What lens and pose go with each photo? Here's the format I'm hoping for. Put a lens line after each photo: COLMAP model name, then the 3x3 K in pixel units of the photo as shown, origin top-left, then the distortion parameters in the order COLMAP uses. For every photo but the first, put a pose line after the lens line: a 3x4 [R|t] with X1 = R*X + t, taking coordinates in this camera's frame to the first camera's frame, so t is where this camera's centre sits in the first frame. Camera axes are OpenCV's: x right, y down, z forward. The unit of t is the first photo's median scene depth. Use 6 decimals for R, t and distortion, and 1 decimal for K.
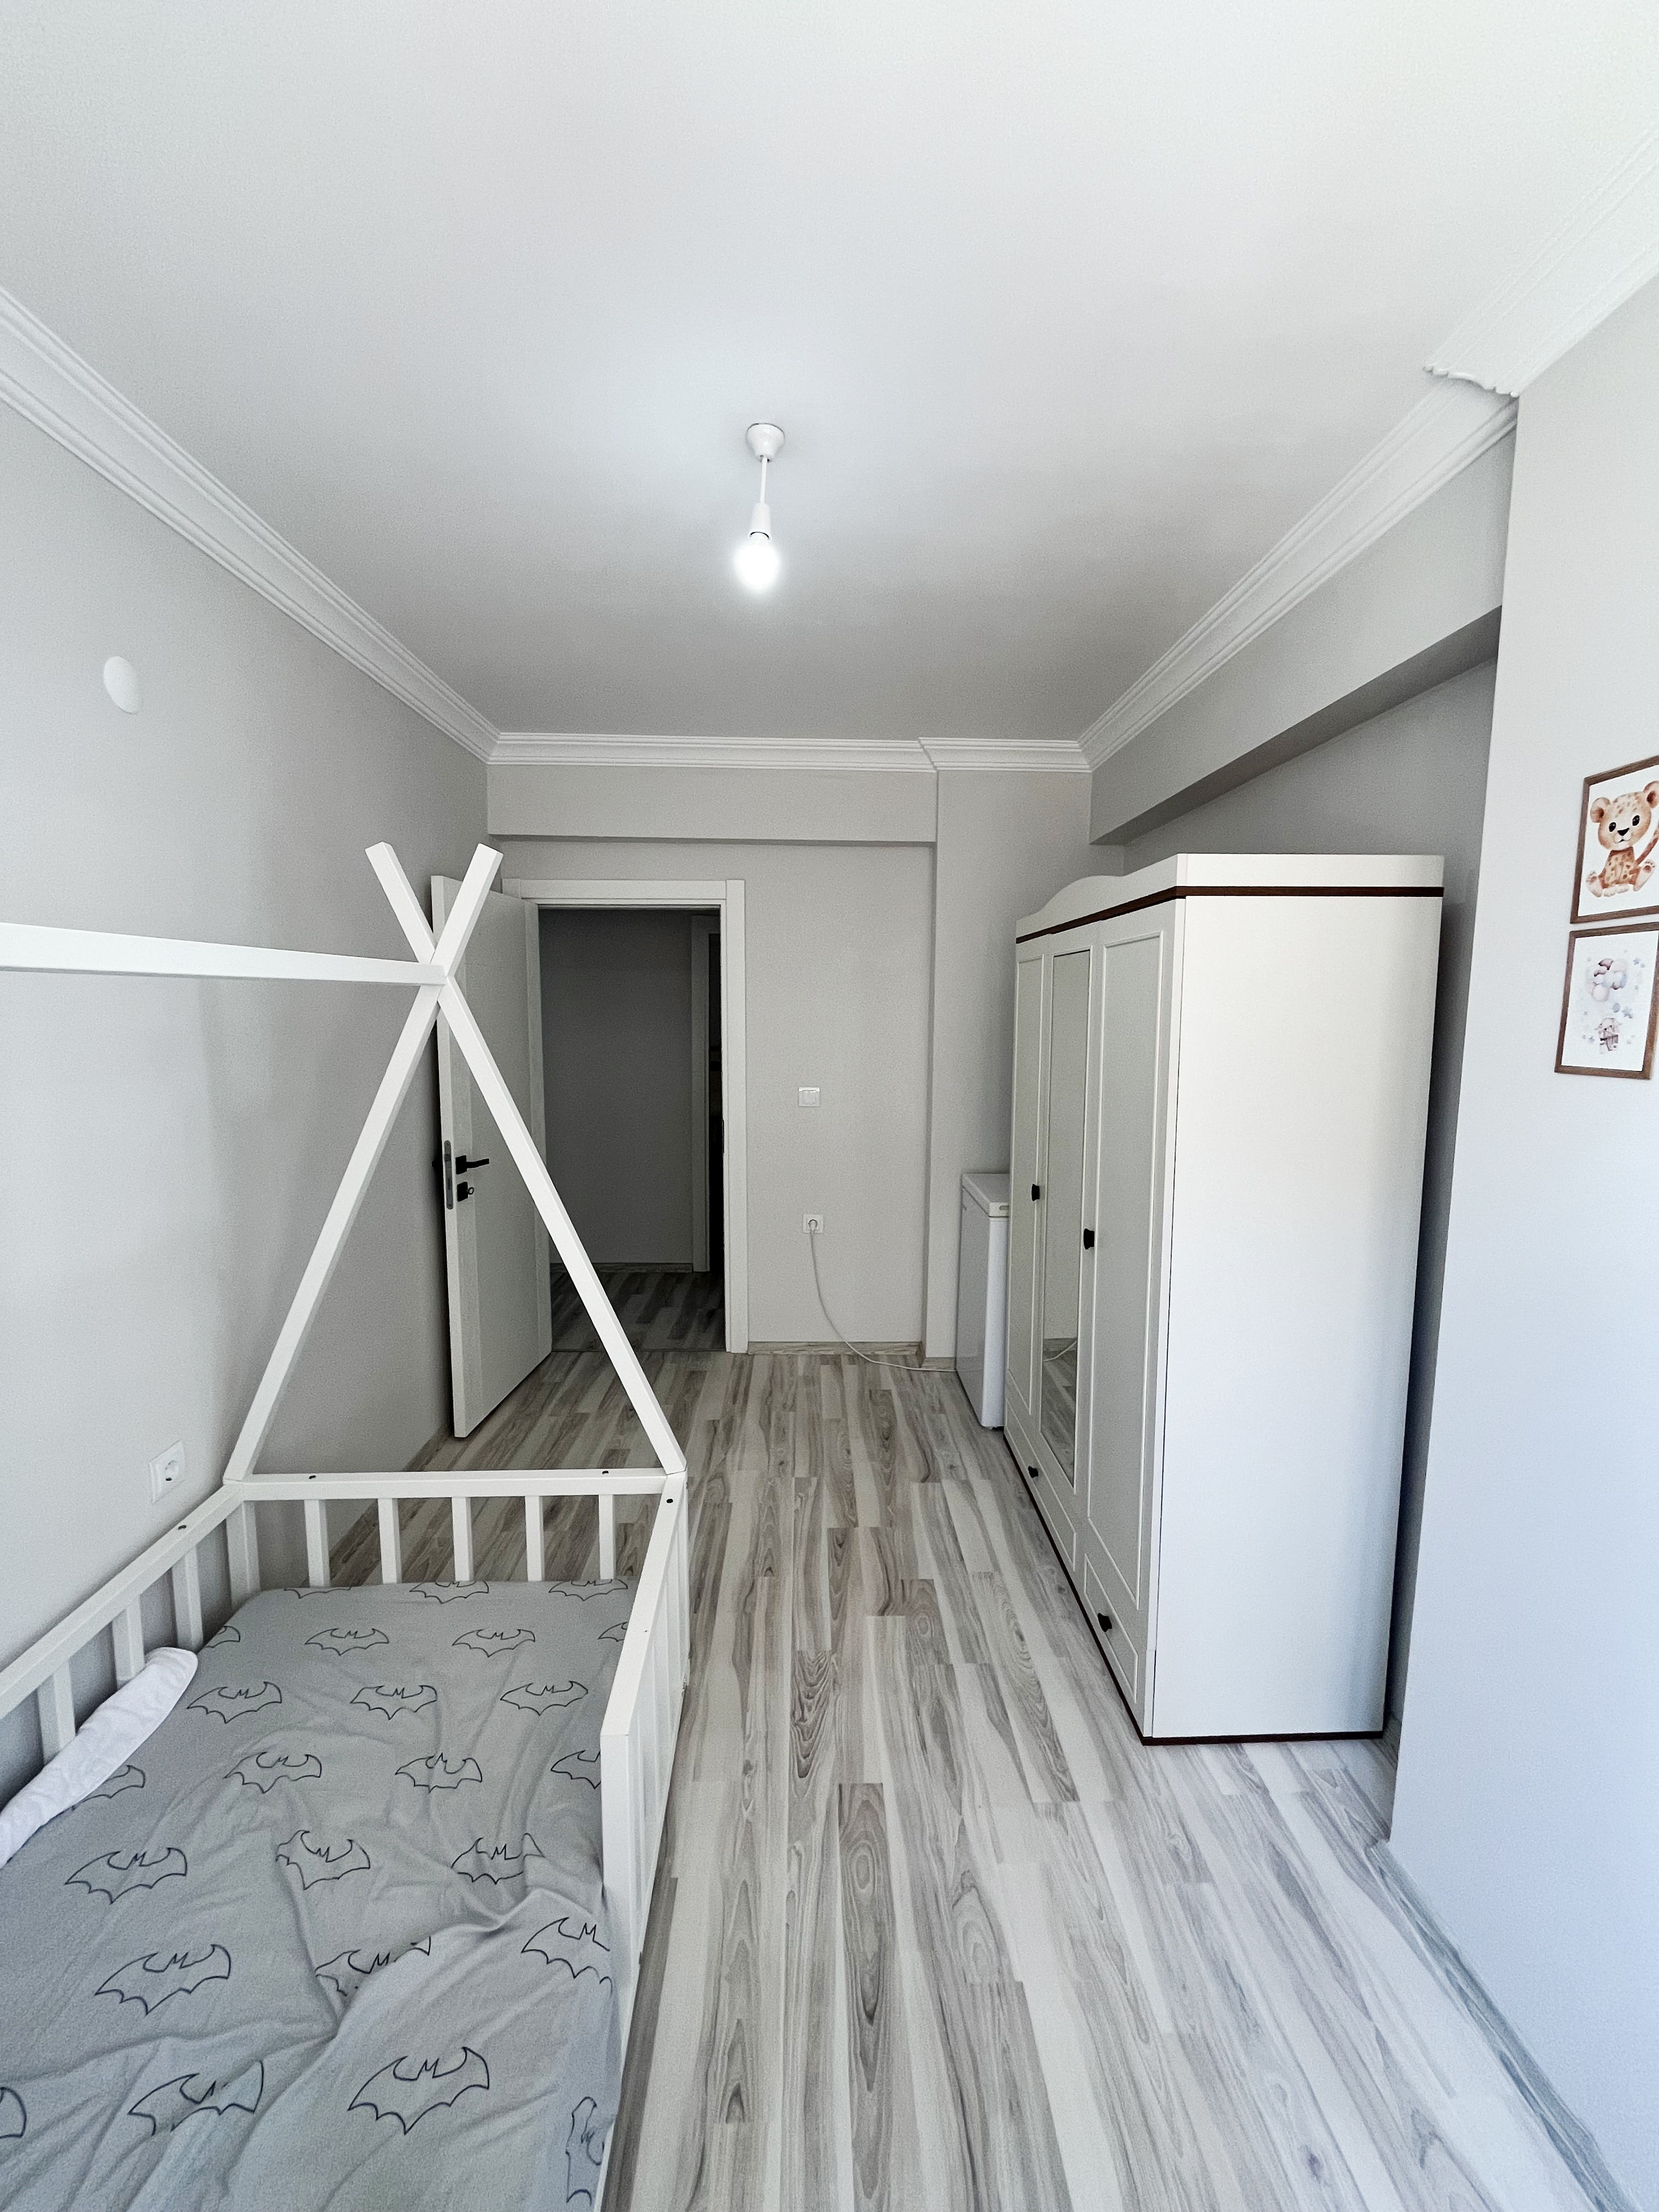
lens RADIAL K [[895.2, 0, 835.9], [0, 895.2, 1104.2], [0, 0, 1]] dist [0.000216, -0.000203]
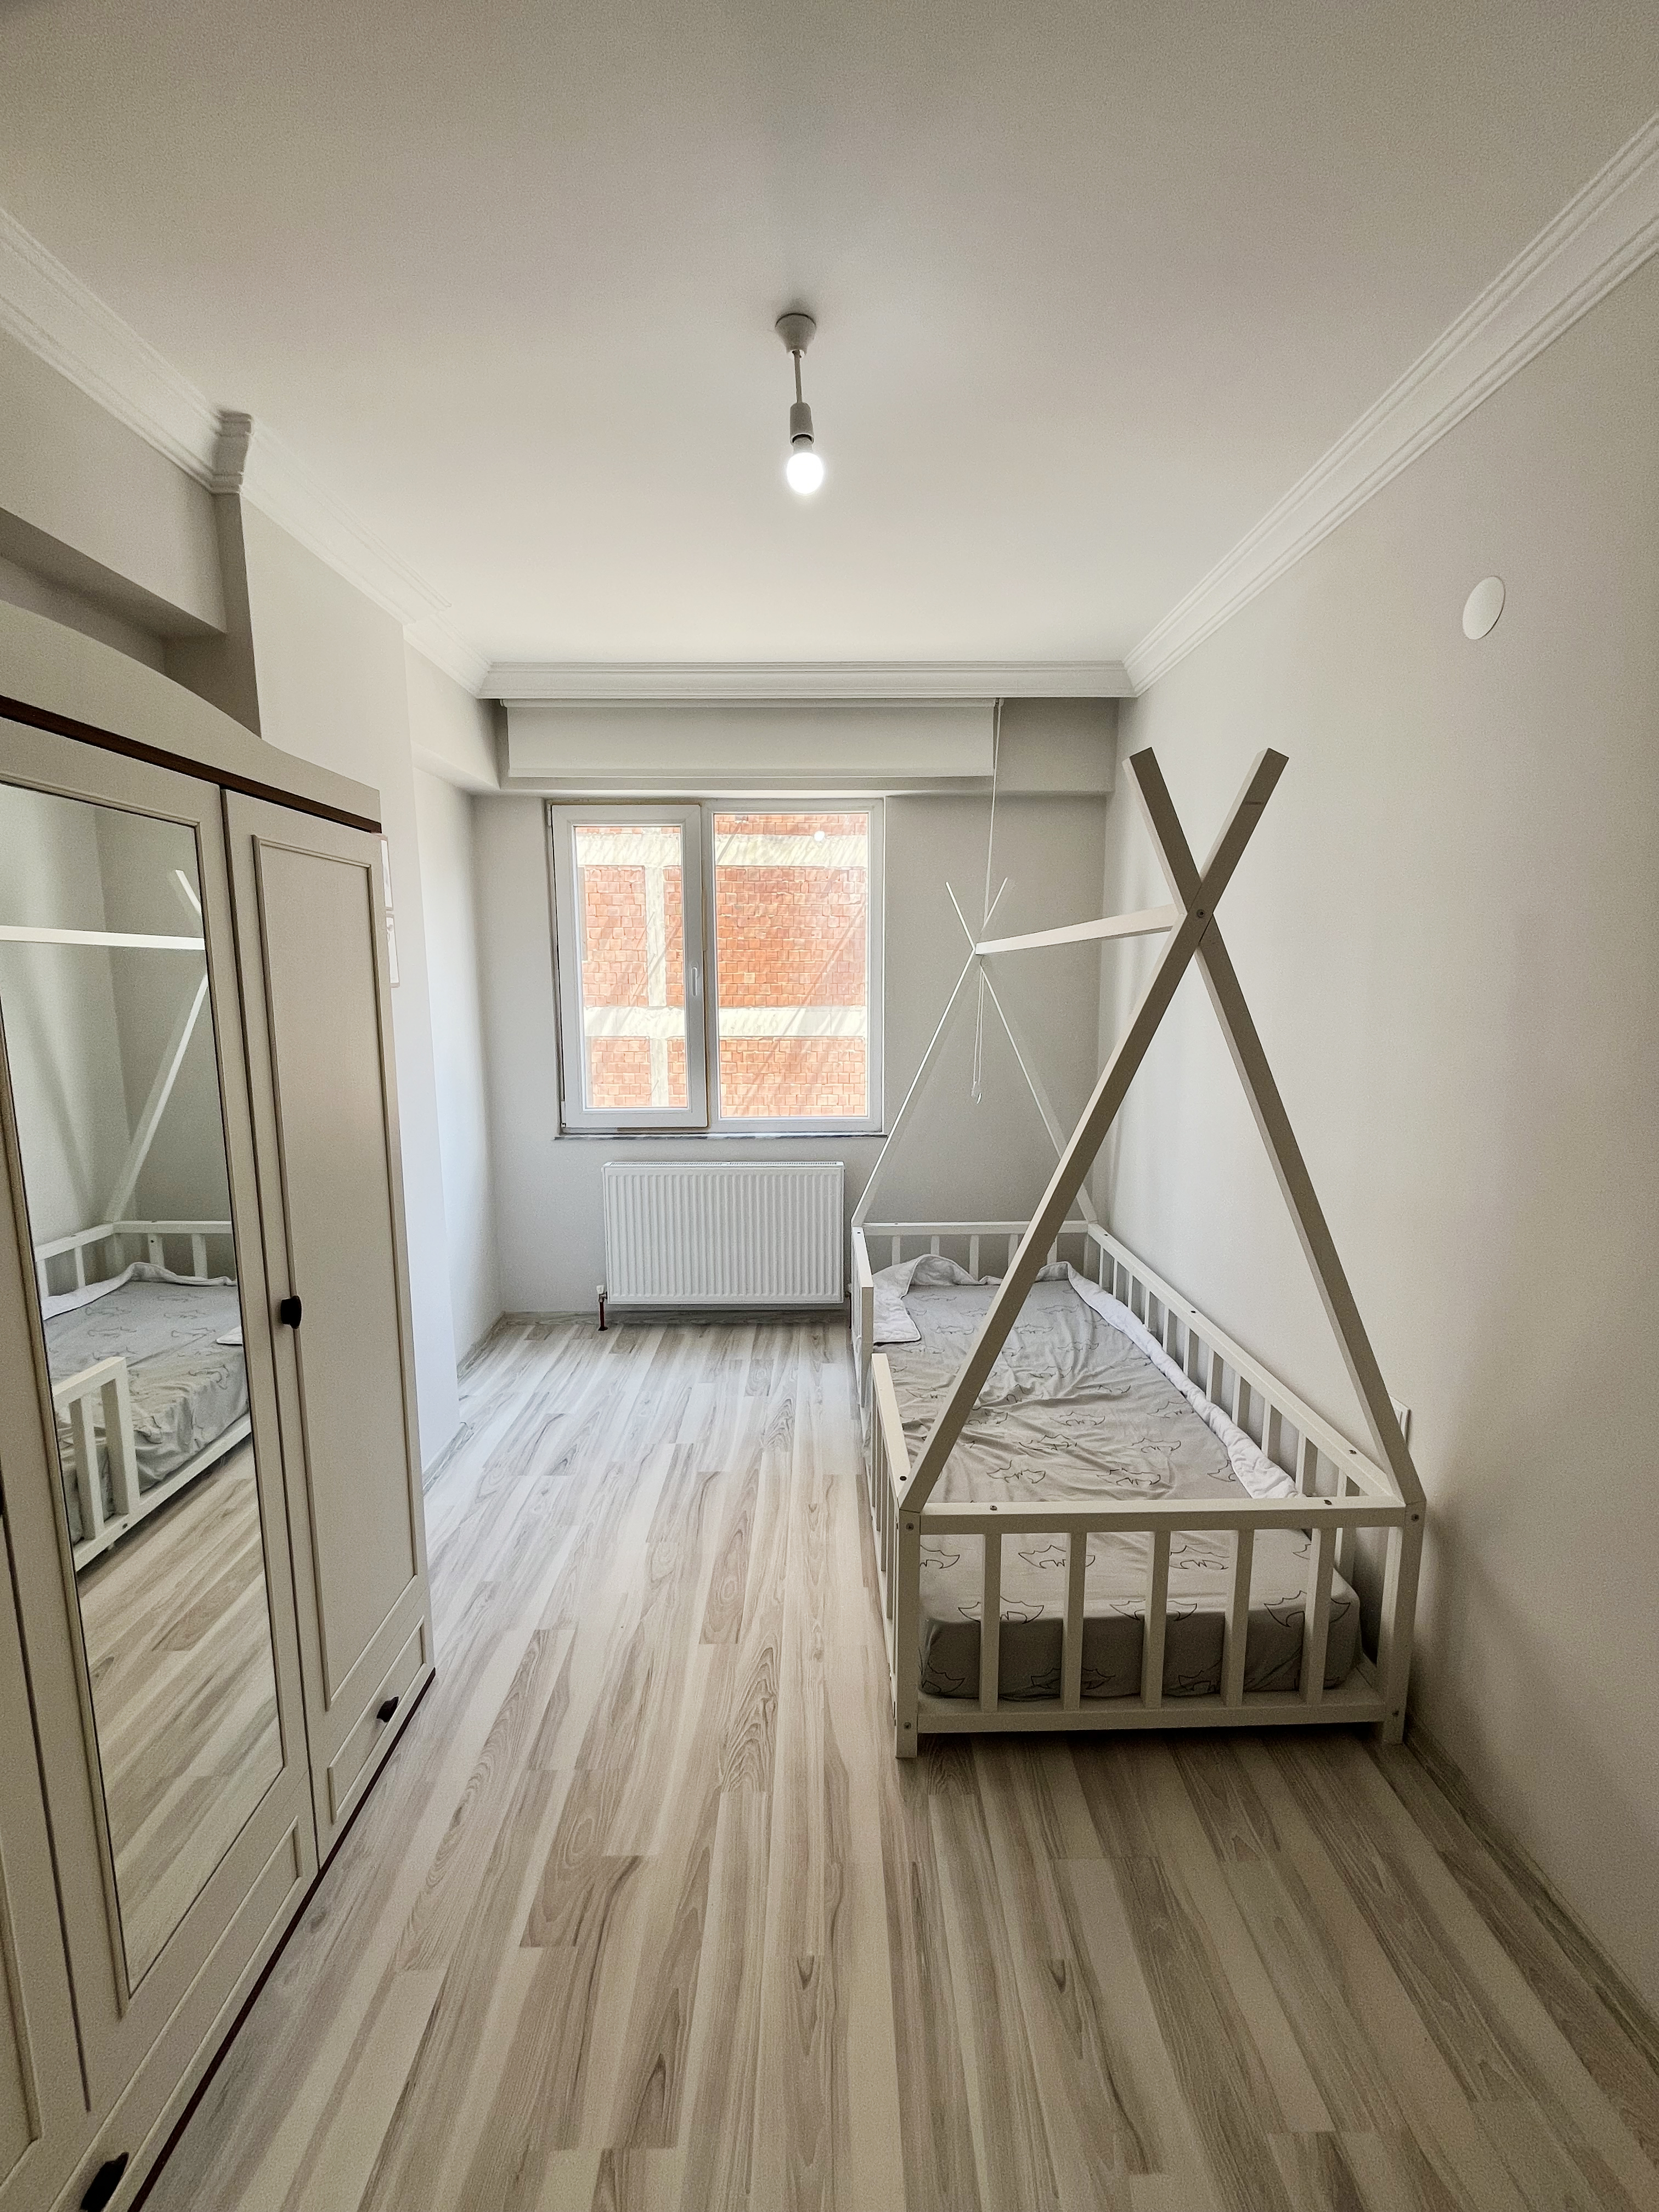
lens RADIAL K [[895.2, 0, 835.9], [0, 895.2, 1104.2], [0, 0, 1]] dist [0.000216, -0.000203]
pose [[-0.999791, -0.011275, 0.017066, -0.116221], [-0.006575, 0.967231, 0.253815, -0.164261], [-0.019369, 0.253649, -0.967102, 1.680215]]
